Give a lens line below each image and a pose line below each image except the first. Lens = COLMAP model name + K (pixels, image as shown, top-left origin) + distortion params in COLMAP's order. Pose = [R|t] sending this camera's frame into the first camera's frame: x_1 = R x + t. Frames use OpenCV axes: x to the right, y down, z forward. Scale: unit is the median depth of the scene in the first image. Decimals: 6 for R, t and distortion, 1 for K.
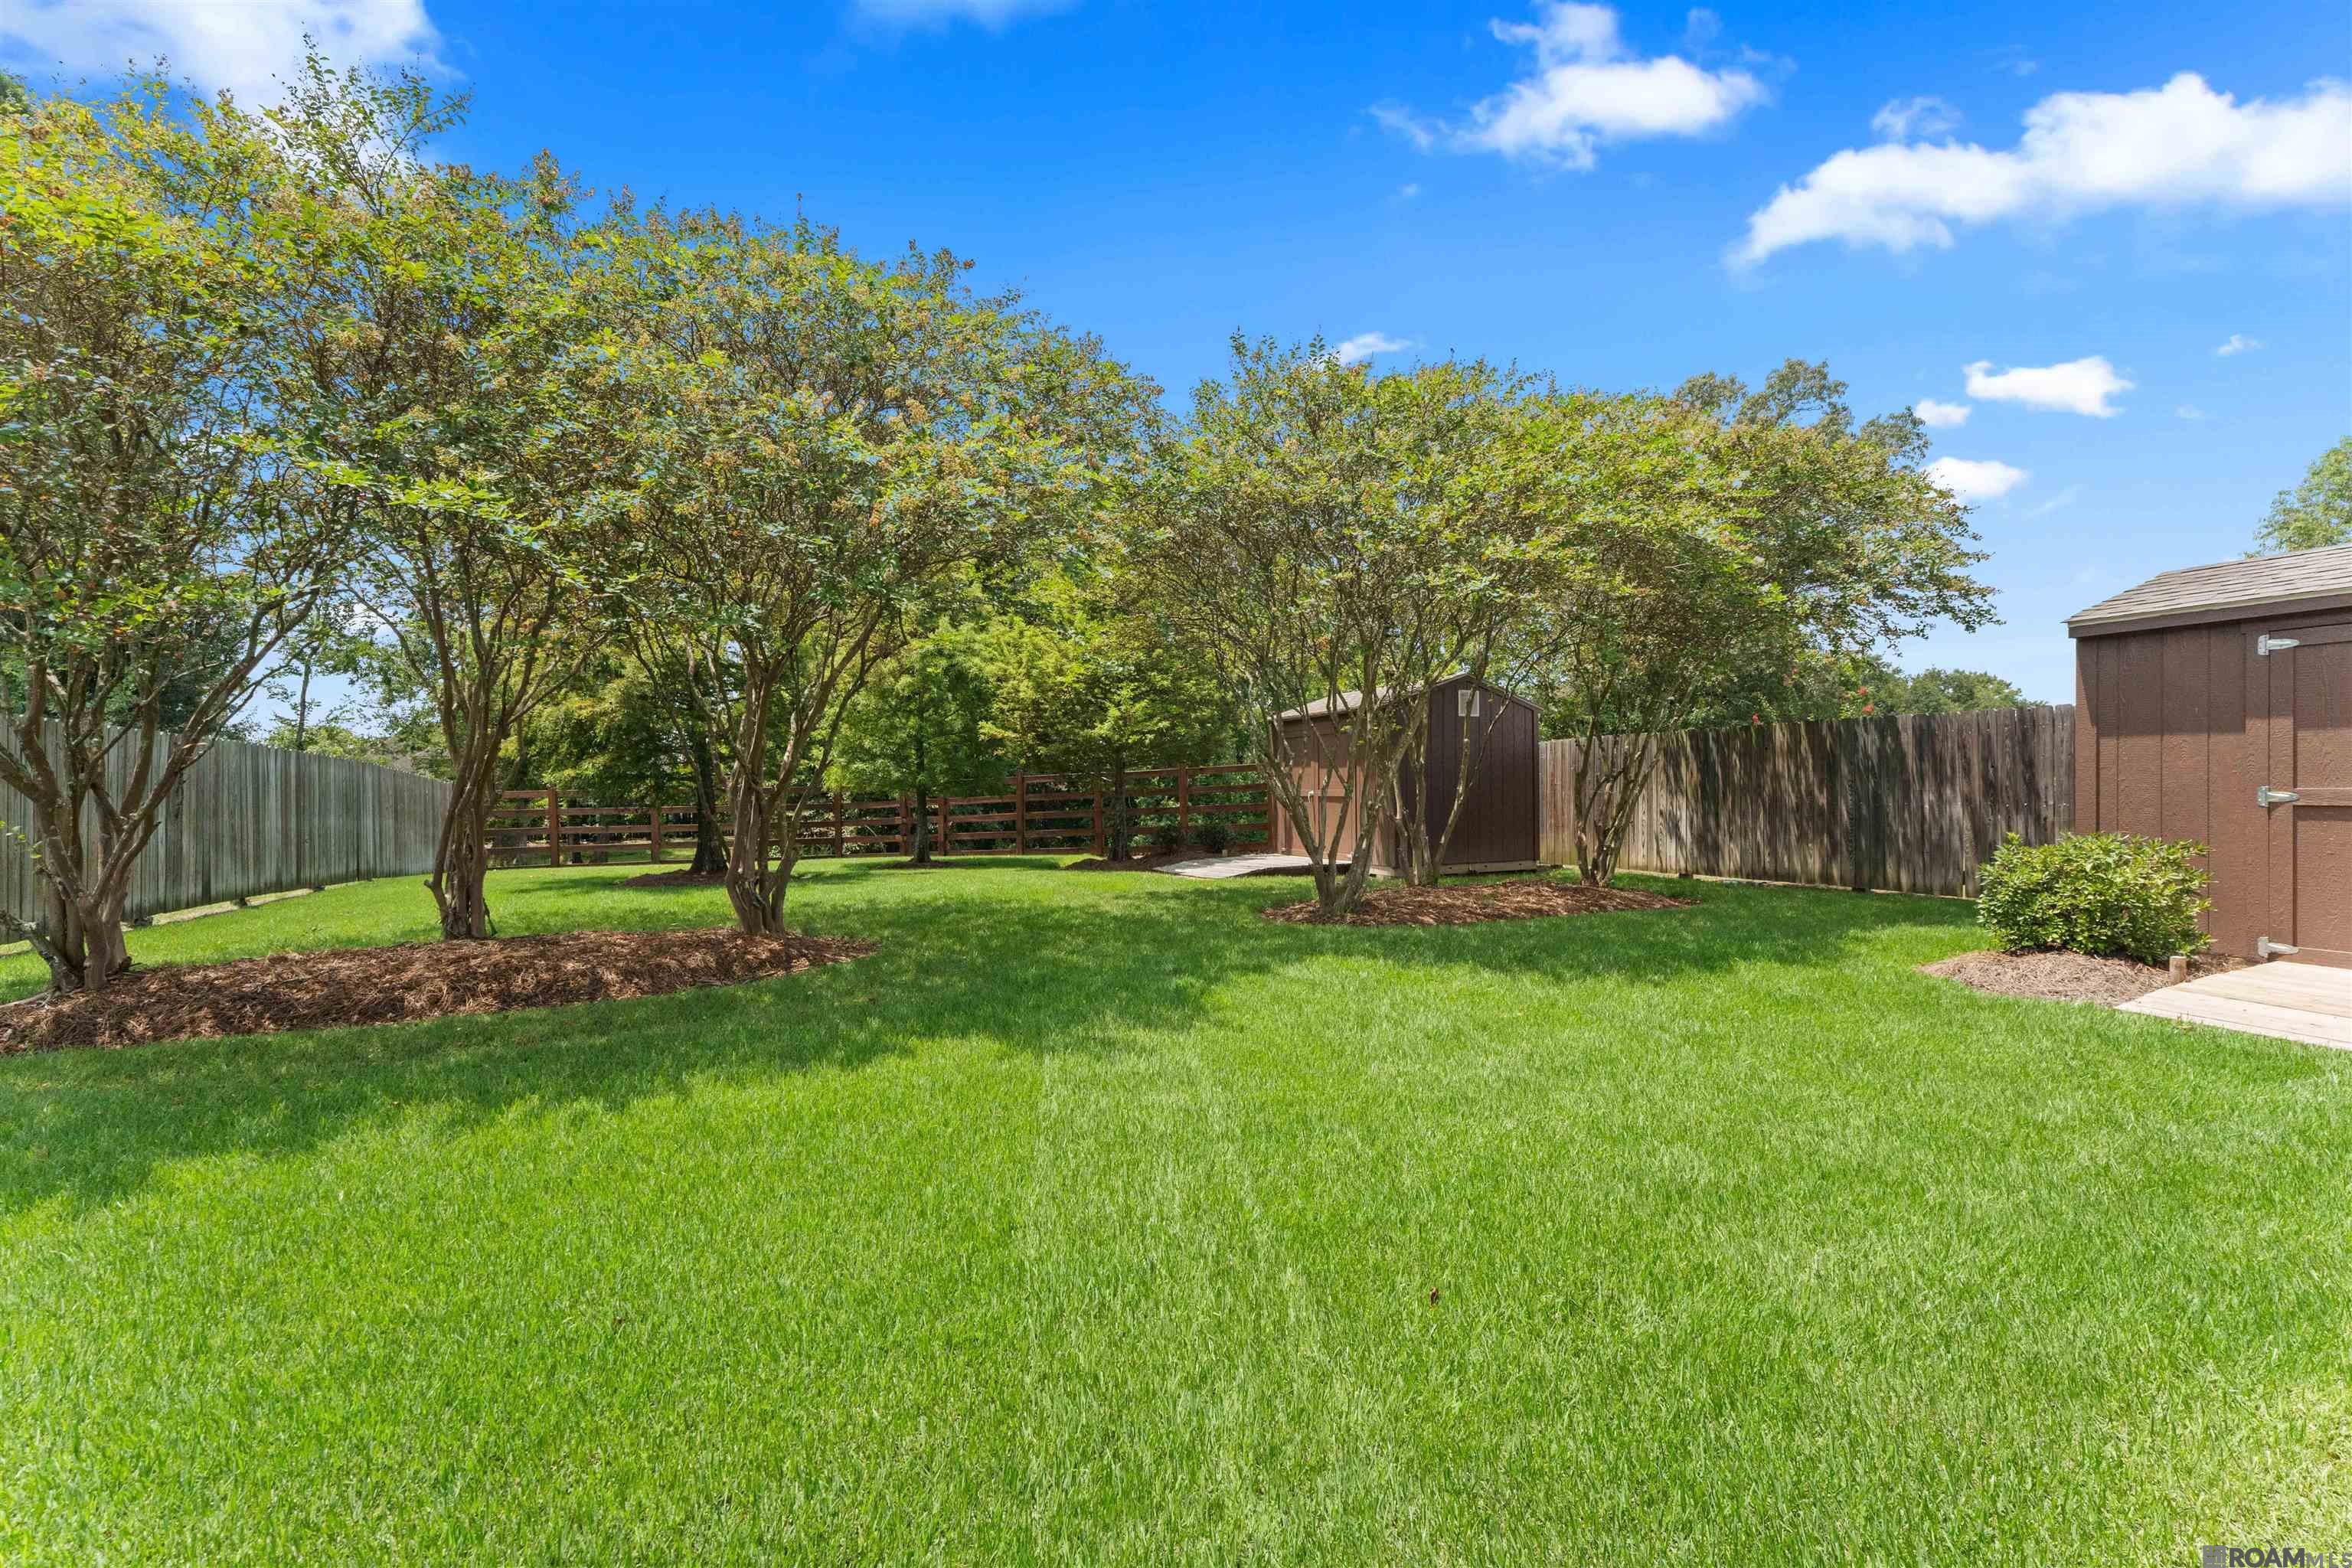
lens RADIAL K [[949.9, 0, 1183.7], [0, 949.9, 797.1], [0, 0, 1]] dist [-0.001136, 0.000451]
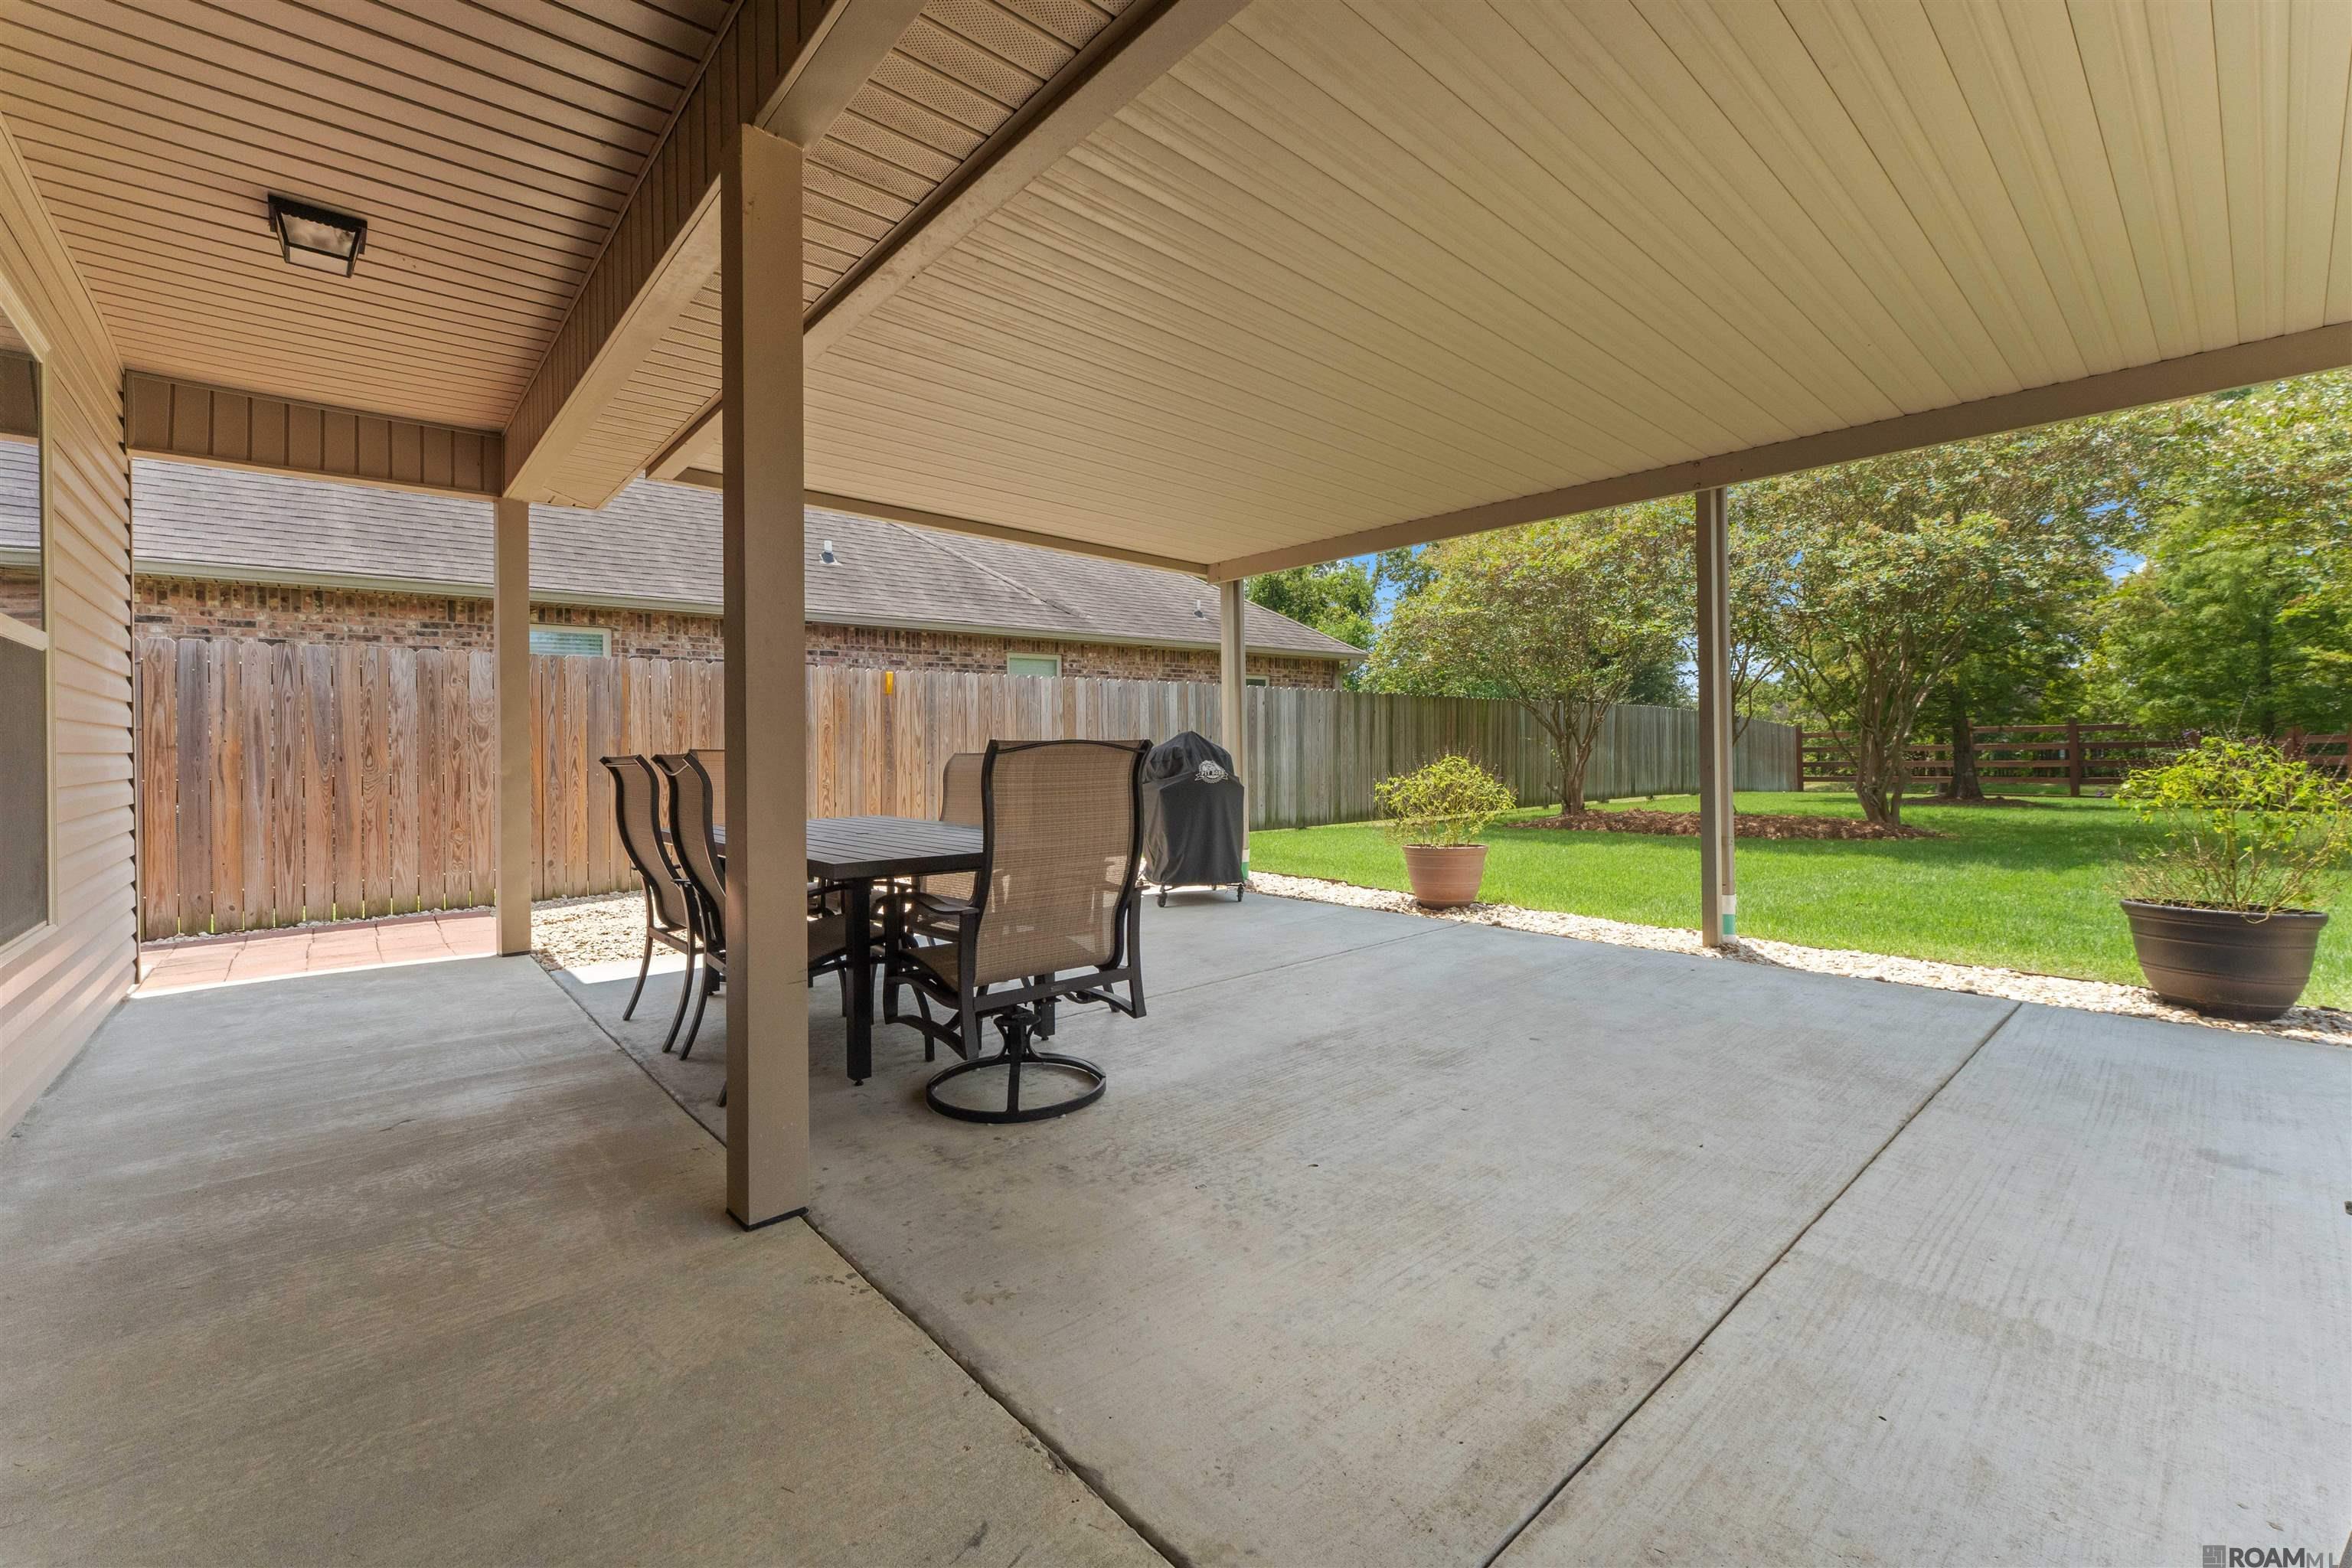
lens RADIAL K [[949.9, 0, 1184.5], [0, 949.9, 750.2], [0, 0, 1]] dist [-0.001136, 0.000451]
pose [[0.287412, 0.002284, -0.957804, 0.373122], [0.012188, 0.999907, 0.006042, 0.002109], [0.957729, -0.013411, 0.287358, -0.274170]]
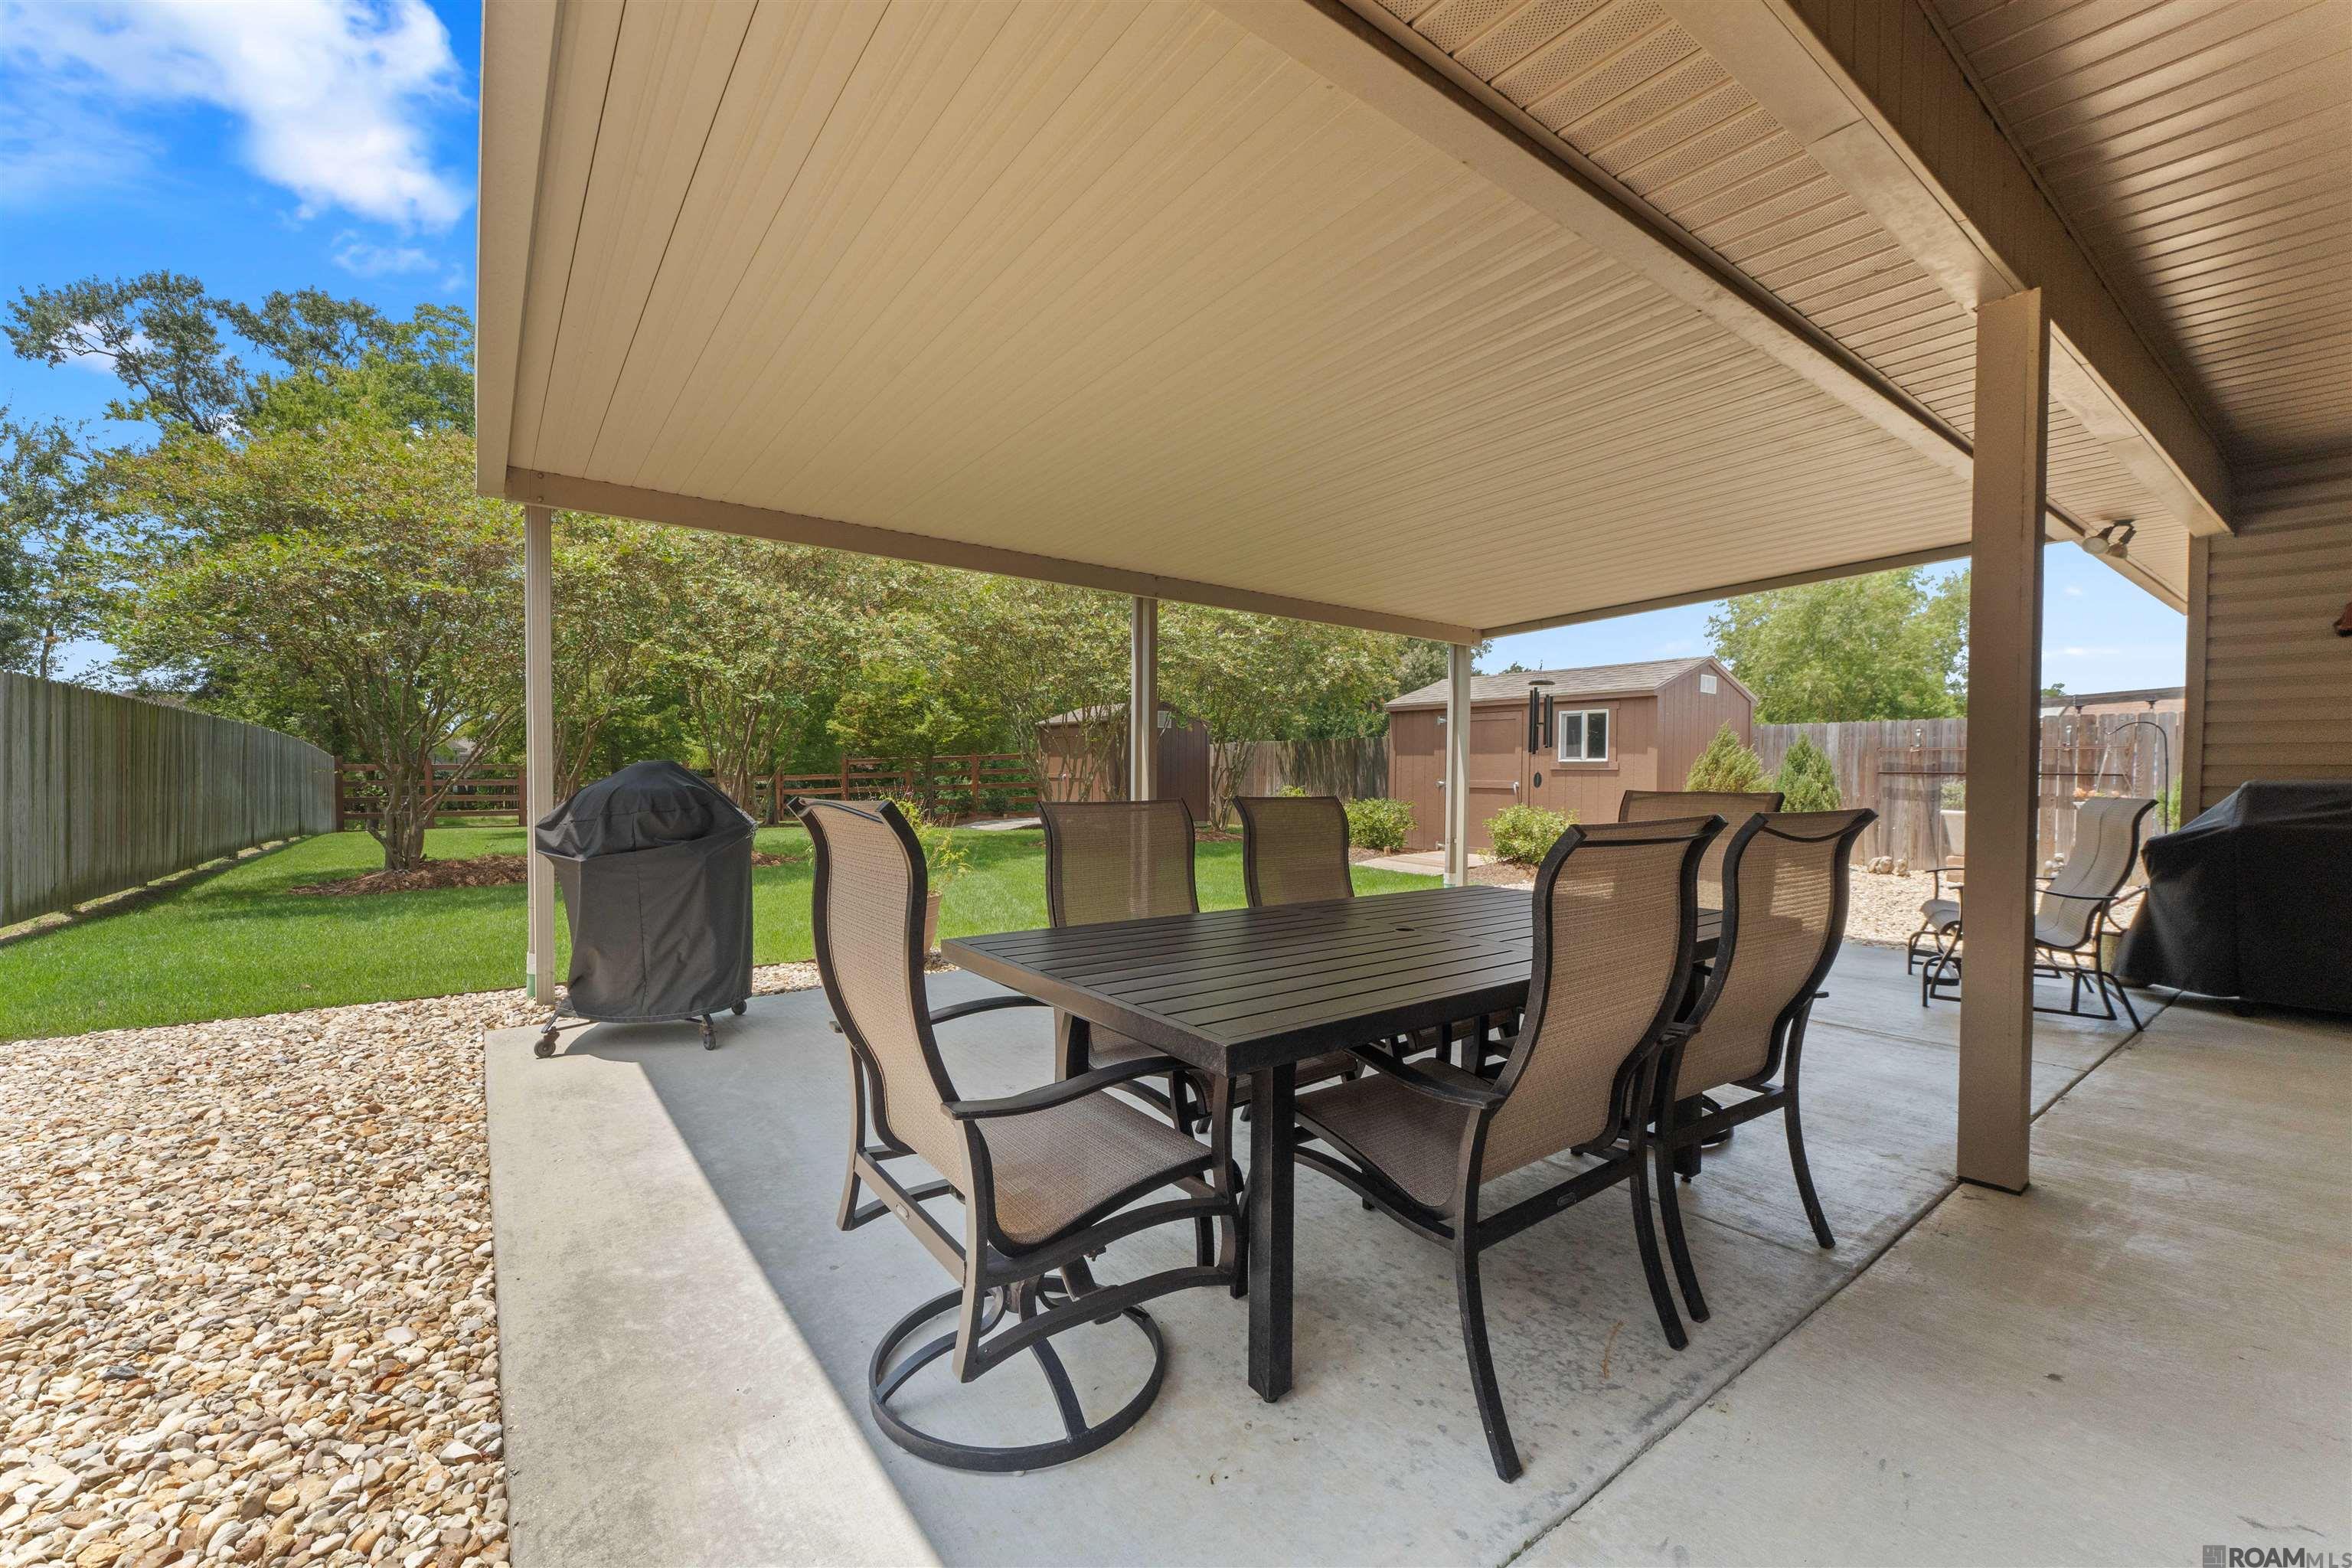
lens RADIAL K [[949.9, 0, 1152.4], [0, 949.9, 776.3], [0, 0, 1]] dist [-0.001136, 0.000451]
pose [[0.981807, 0.010676, 0.189581, -0.012277], [-0.010442, 0.999943, -0.002234, -0.000433], [-0.189594, 0.000214, 0.981862, -0.457160]]
